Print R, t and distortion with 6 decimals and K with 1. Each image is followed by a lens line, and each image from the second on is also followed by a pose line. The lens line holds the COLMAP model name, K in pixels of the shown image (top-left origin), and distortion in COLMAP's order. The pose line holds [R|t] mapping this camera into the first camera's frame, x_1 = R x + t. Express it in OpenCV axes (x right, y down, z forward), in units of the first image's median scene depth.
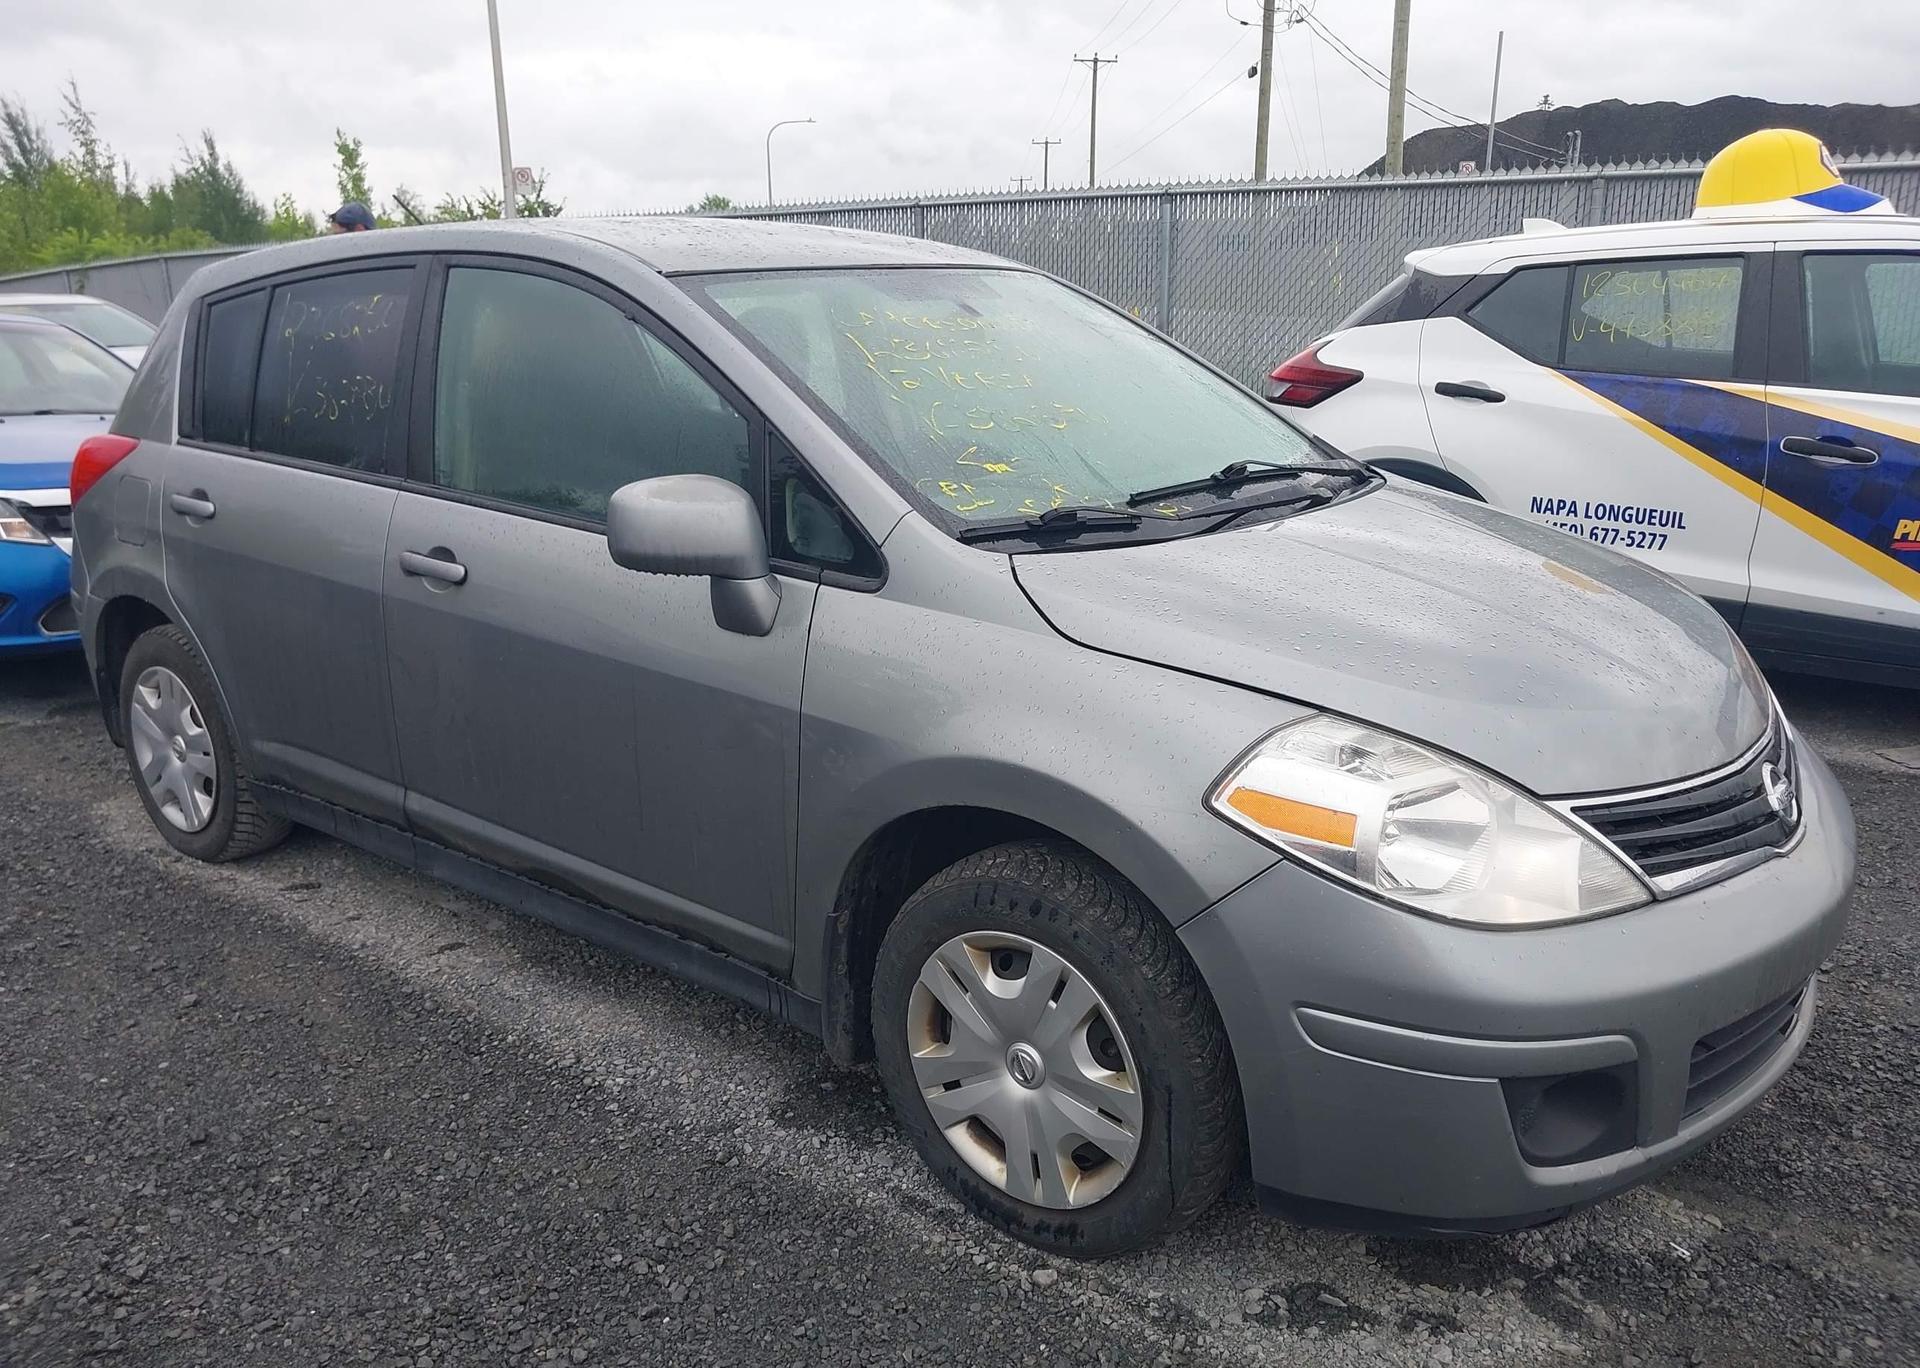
lens RADIAL K [[1488.1, 0, 960.0], [0, 1488.1, 684.0], [0, 0, 1]] dist [0.014444, -0.012699]
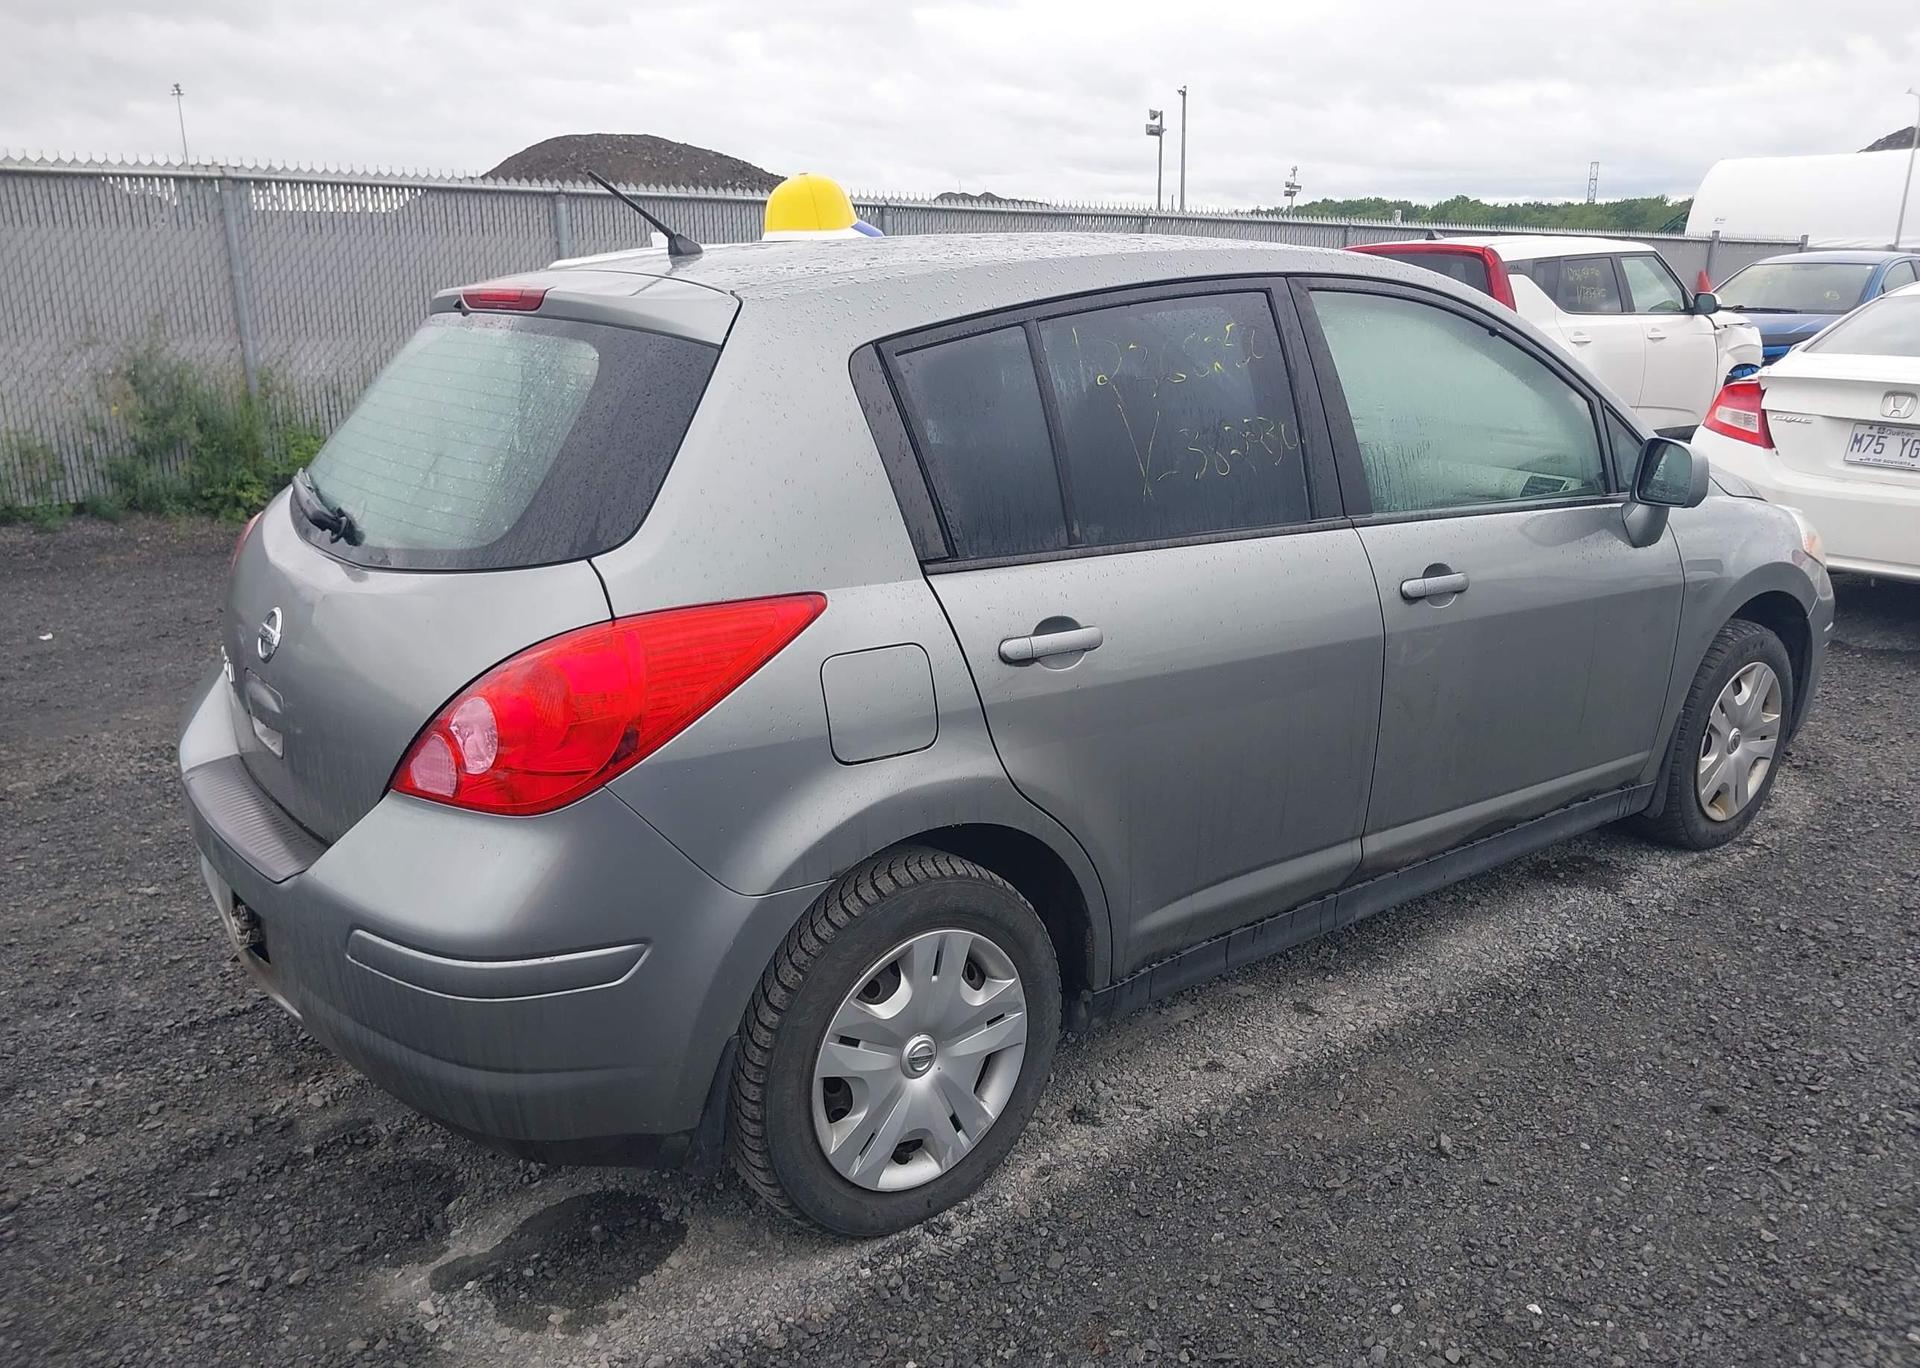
lens RADIAL K [[1499.1, 0, 960.0], [0, 1499.1, 684.0], [0, 0, 1]] dist [0.042213, -0.007974]
pose [[0.246156, -0.255557, 0.934932, -1.501211], [0.252483, 0.948216, 0.192713, -0.313408], [-0.935767, 0.188617, 0.297933, 1.073349]]
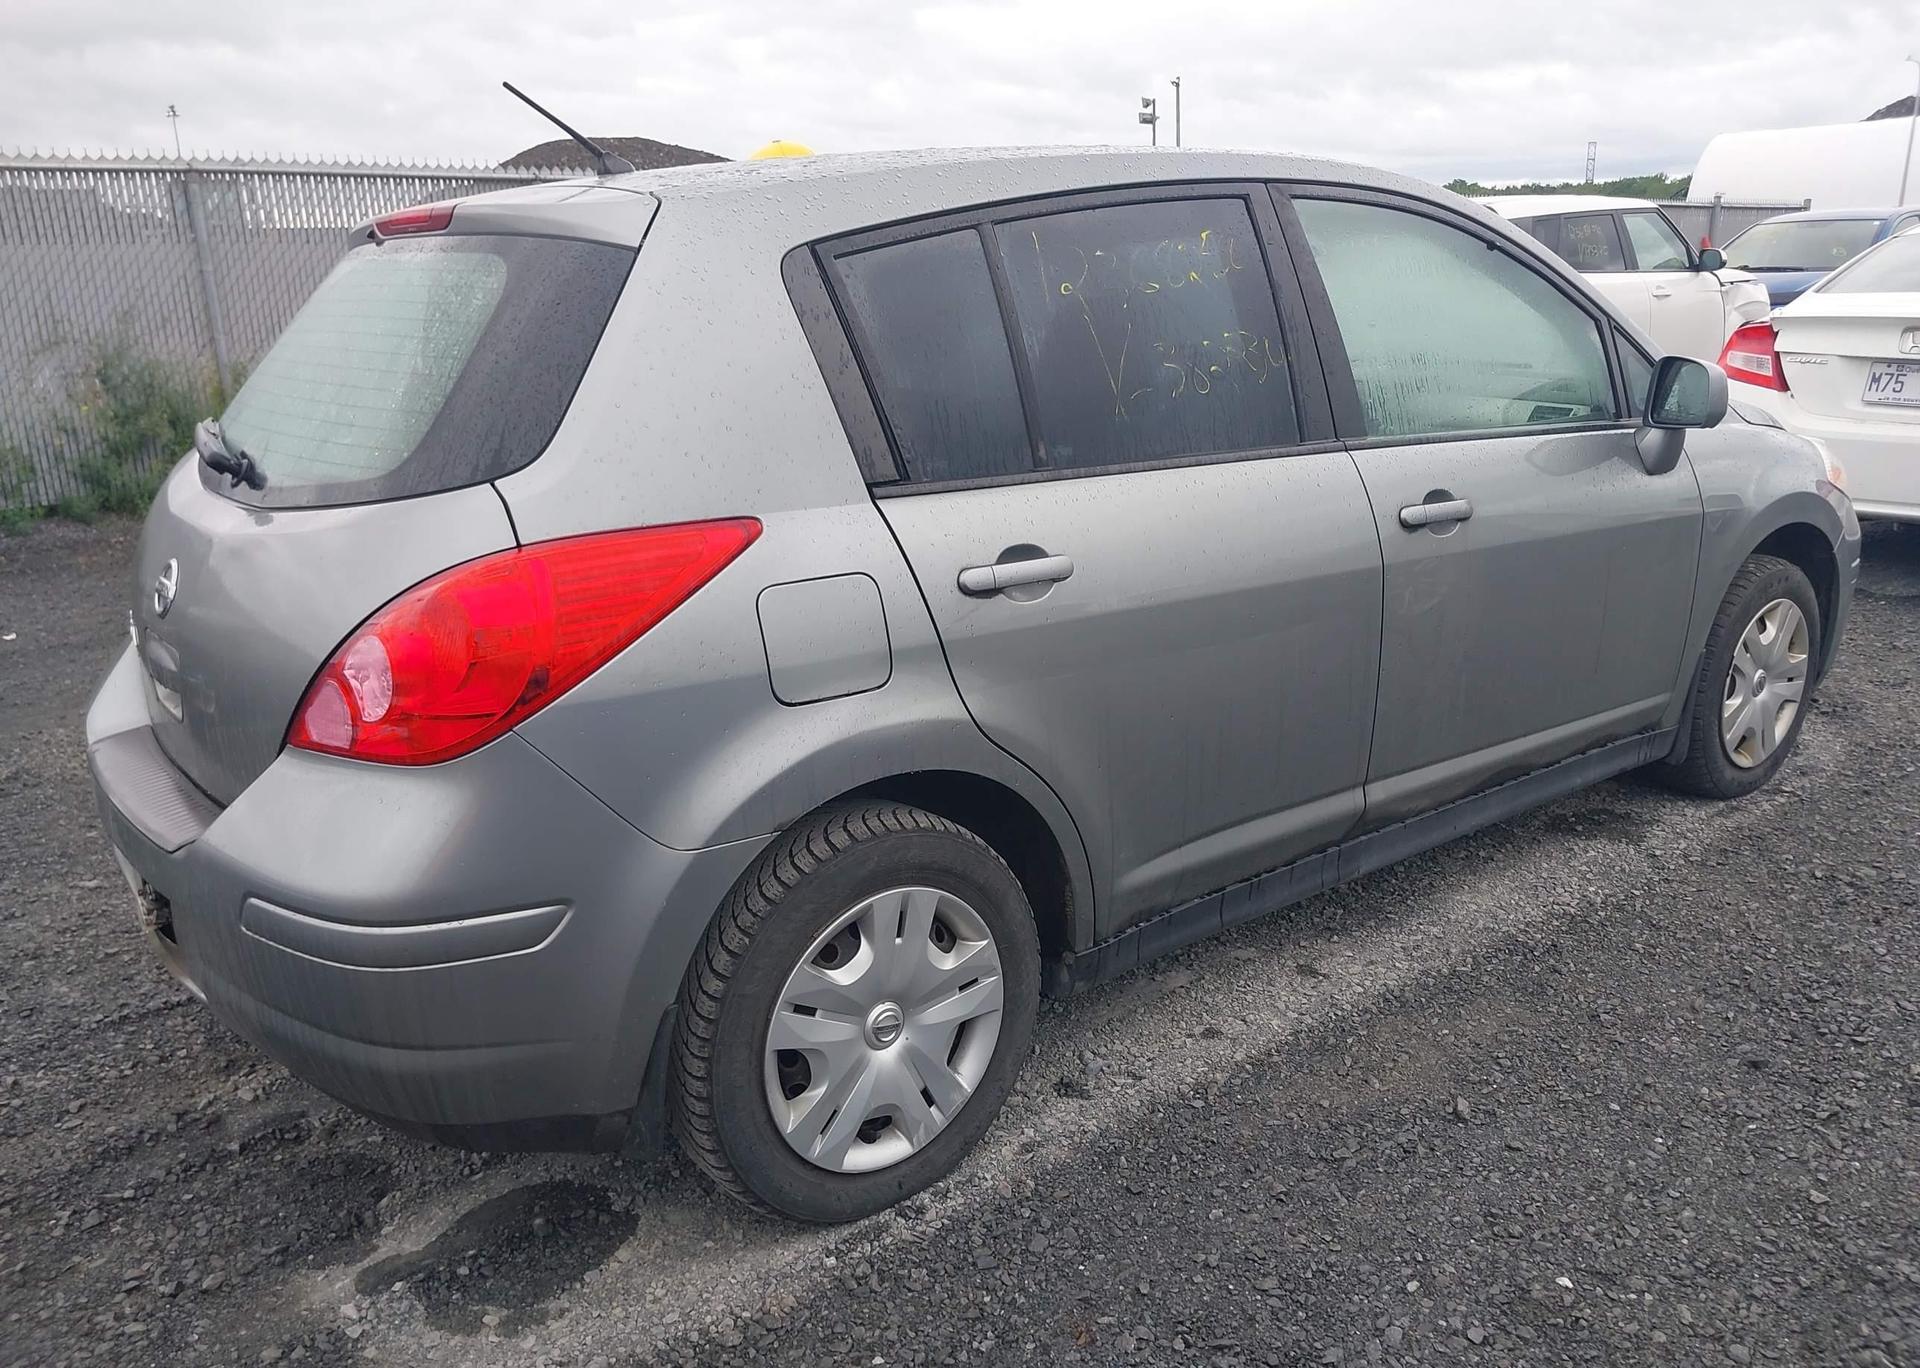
lens RADIAL K [[1492.7, 0, 955.0], [0, 1492.7, 692.6], [0, 0, 1]] dist [0.038329, -0.005276]
pose [[0.248785, -0.268326, 0.930649, -1.432547], [0.282372, 0.939212, 0.195310, -0.259010], [-0.926483, 0.214199, 0.309430, 1.076587]]
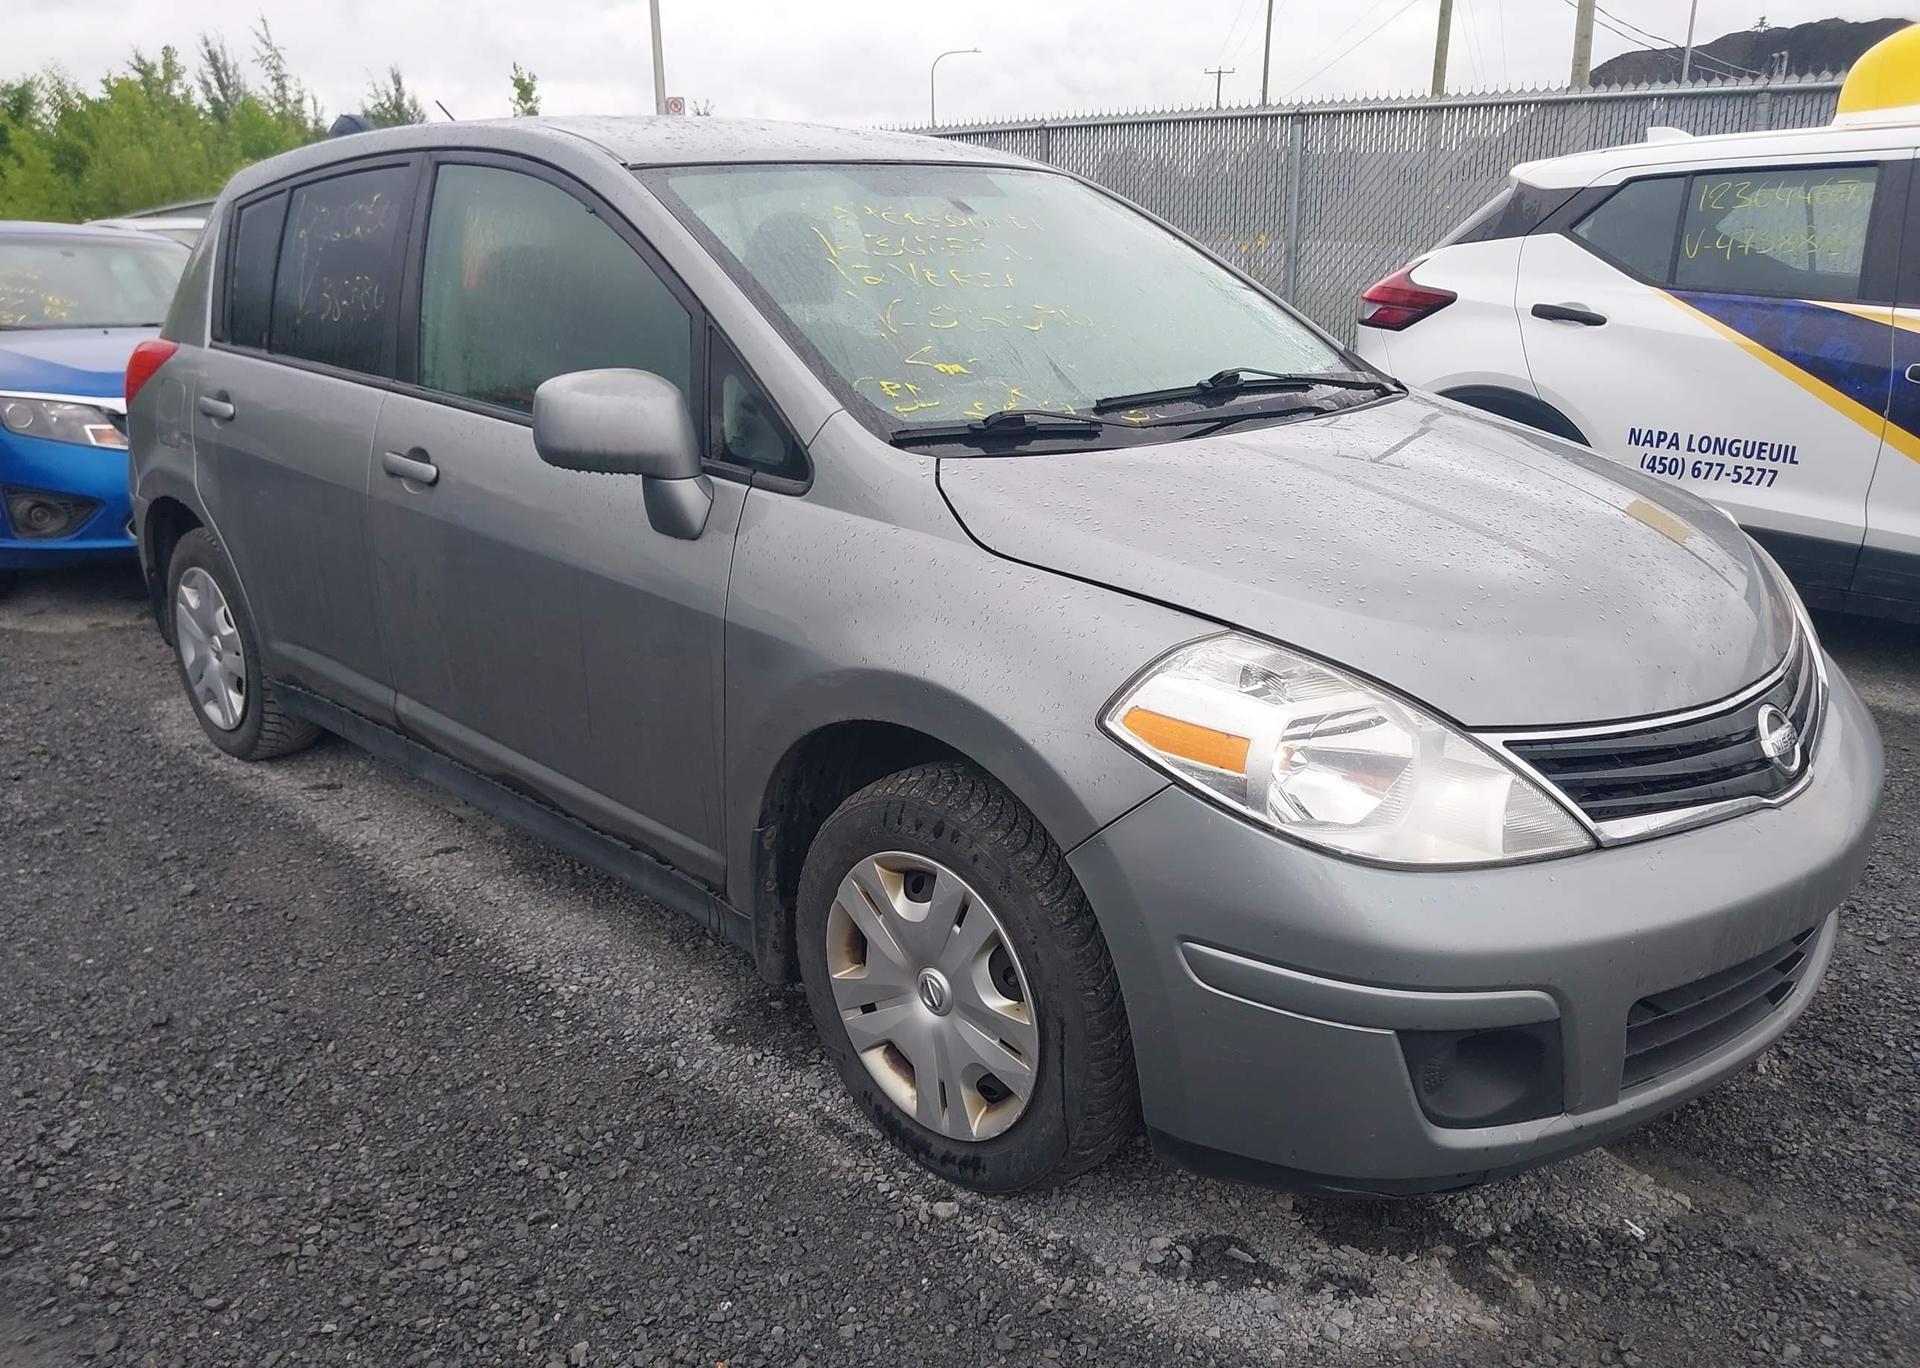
lens RADIAL K [[1488.1, 0, 960.0], [0, 1488.1, 684.0], [0, 0, 1]] dist [0.014444, -0.012699]
pose [[0.994387, 0.033060, -0.100504, 0.124359], [-0.028948, 0.998694, 0.042100, 0.013982], [0.101764, -0.038954, 0.994046, 0.045695]]
